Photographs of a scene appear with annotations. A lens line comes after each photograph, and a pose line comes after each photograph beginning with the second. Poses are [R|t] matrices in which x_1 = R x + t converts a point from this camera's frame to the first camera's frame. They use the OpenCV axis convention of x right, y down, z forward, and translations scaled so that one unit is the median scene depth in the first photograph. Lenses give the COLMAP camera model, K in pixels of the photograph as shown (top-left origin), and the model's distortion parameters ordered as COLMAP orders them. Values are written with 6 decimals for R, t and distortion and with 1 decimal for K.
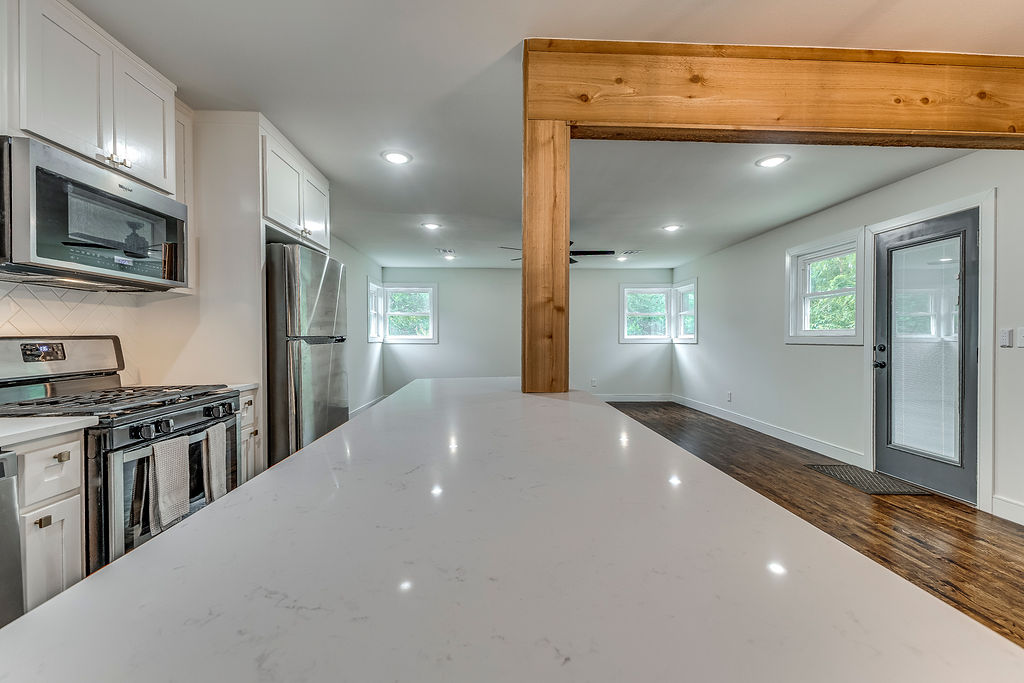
lens RADIAL K [[443.3, 0, 515.0], [0, 443.3, 339.8], [0, 0, 1]] dist [0.019919, -0.005283]
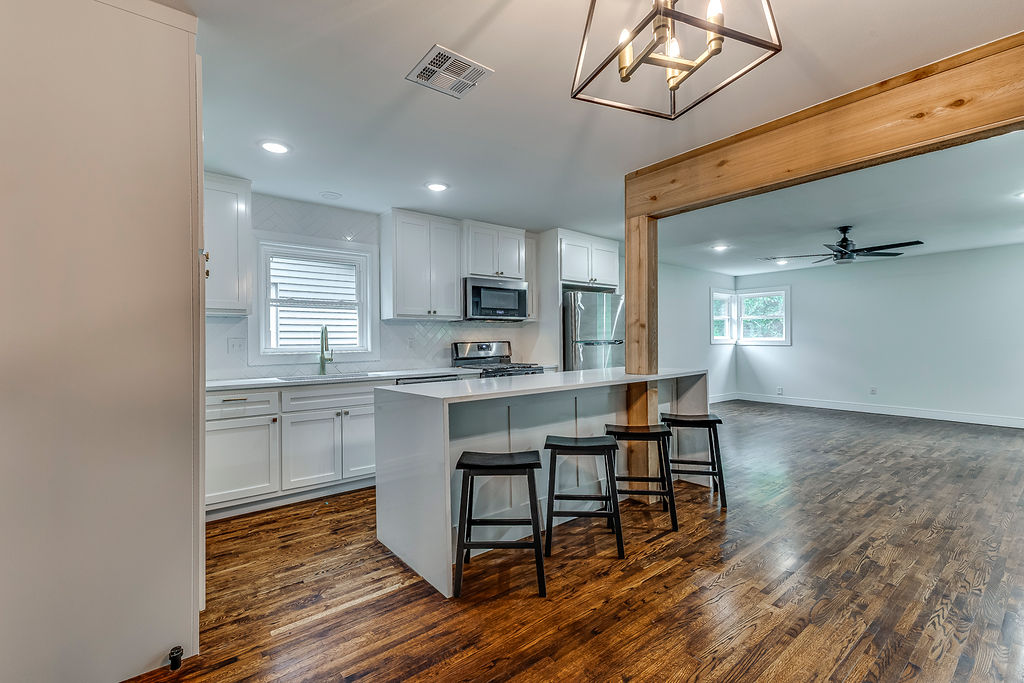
lens RADIAL K [[443.3, 0, 514.2], [0, 443.3, 339.7], [0, 0, 1]] dist [0.019919, -0.005283]
pose [[0.578108, -0.003657, -0.815952, 1.047853], [0.001486, 0.999993, -0.003429, -0.009096], [0.815959, 0.000770, 0.578109, -0.332926]]
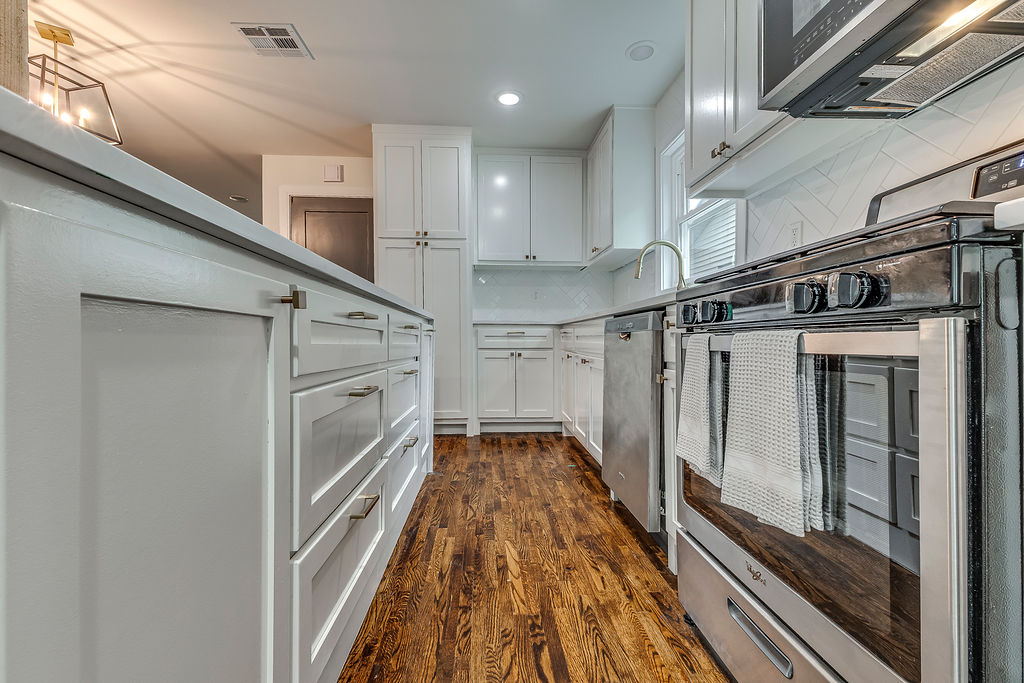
lens RADIAL K [[443.3, 0, 514.7], [0, 443.3, 340.5], [0, 0, 1]] dist [0.019919, -0.005283]
pose [[-0.999882, 0.008323, -0.012919, -0.403614], [0.008172, 0.999898, 0.011744, 0.177610], [0.013015, 0.011637, -0.999848, 1.273949]]
